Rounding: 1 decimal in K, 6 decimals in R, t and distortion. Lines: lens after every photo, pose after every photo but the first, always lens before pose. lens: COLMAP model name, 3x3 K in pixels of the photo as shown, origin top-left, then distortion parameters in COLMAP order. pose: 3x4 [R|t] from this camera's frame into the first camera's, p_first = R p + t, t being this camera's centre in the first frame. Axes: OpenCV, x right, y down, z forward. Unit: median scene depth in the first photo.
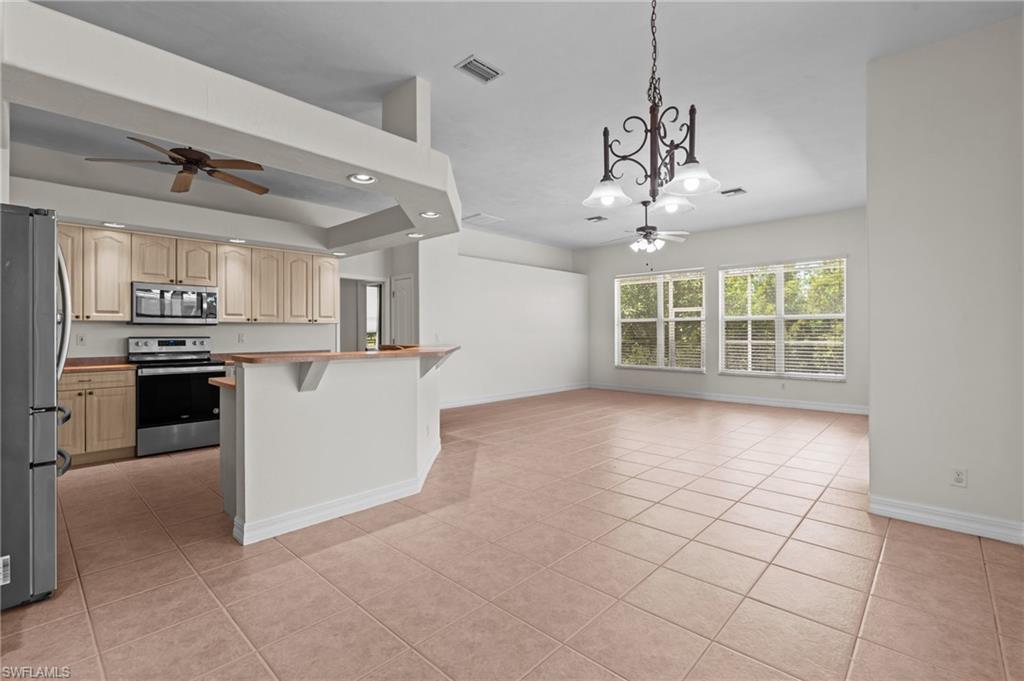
lens RADIAL K [[465.8, 0, 509.1], [0, 465.8, 334.3], [0, 0, 1]] dist [-0.002154, 0.000434]
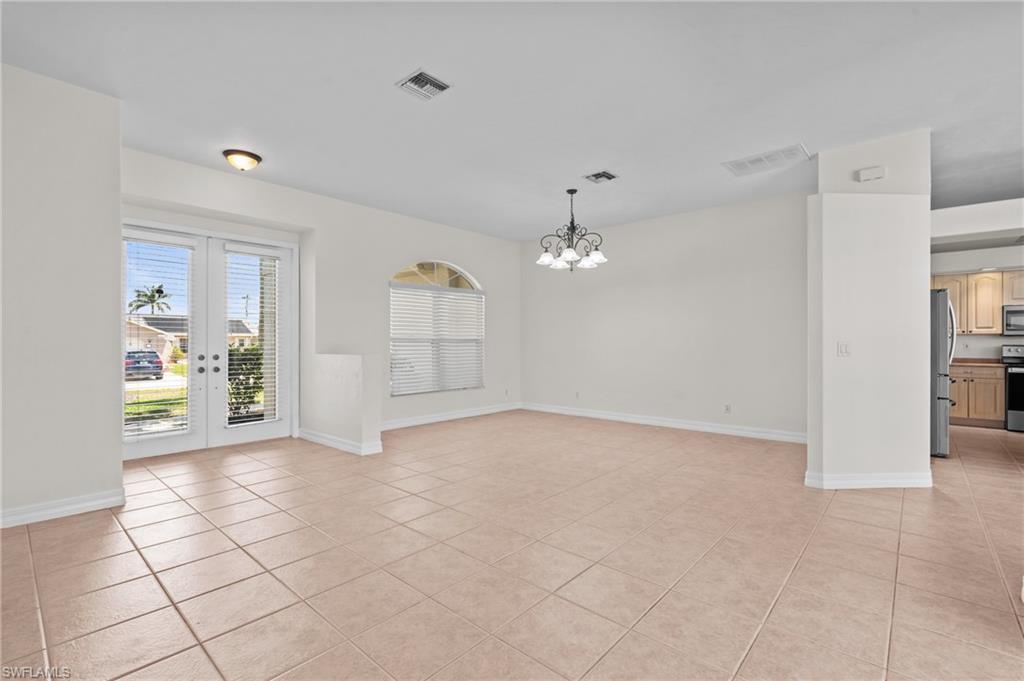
lens RADIAL K [[465.8, 0, 509.1], [0, 465.8, 334.3], [0, 0, 1]] dist [-0.002154, 0.000434]
pose [[0.035639, -0.010579, -0.999309, 0.500323], [-0.008498, 0.999905, -0.010889, 0.001479], [0.999329, 0.008880, 0.035546, -0.503016]]
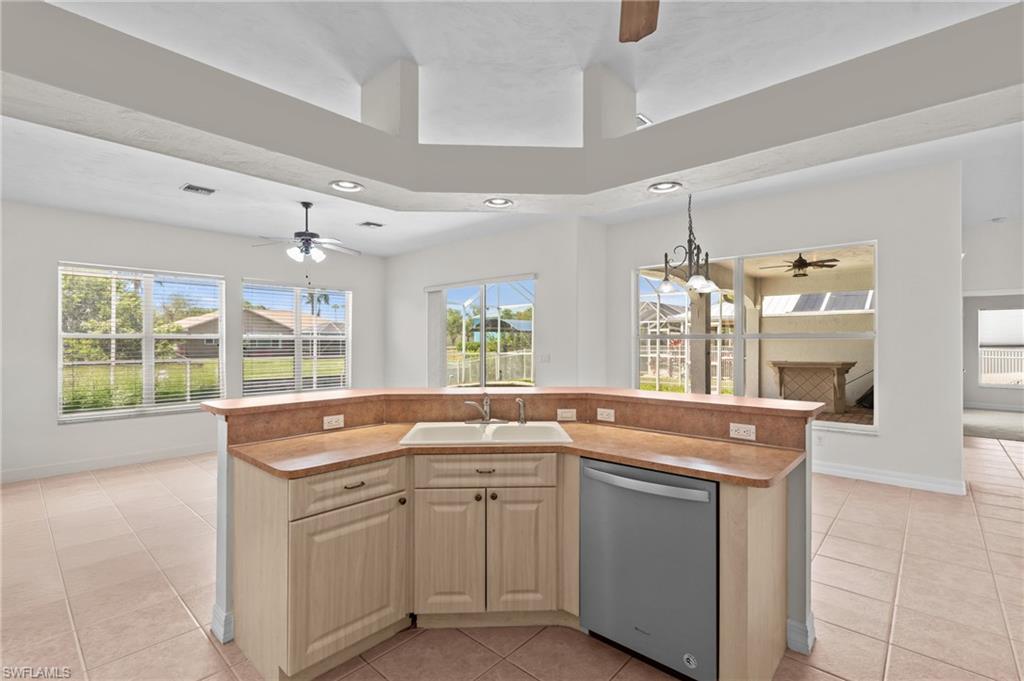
lens RADIAL K [[469.8, 0, 515.3], [0, 469.8, 338.4], [0, 0, 1]] dist [0.000329, 0.000645]
pose [[-0.028912, 0.007189, 0.999556, -0.694433], [0.003174, 0.999970, -0.007100, -0.036235], [-0.999577, 0.002968, -0.028934, 0.772993]]
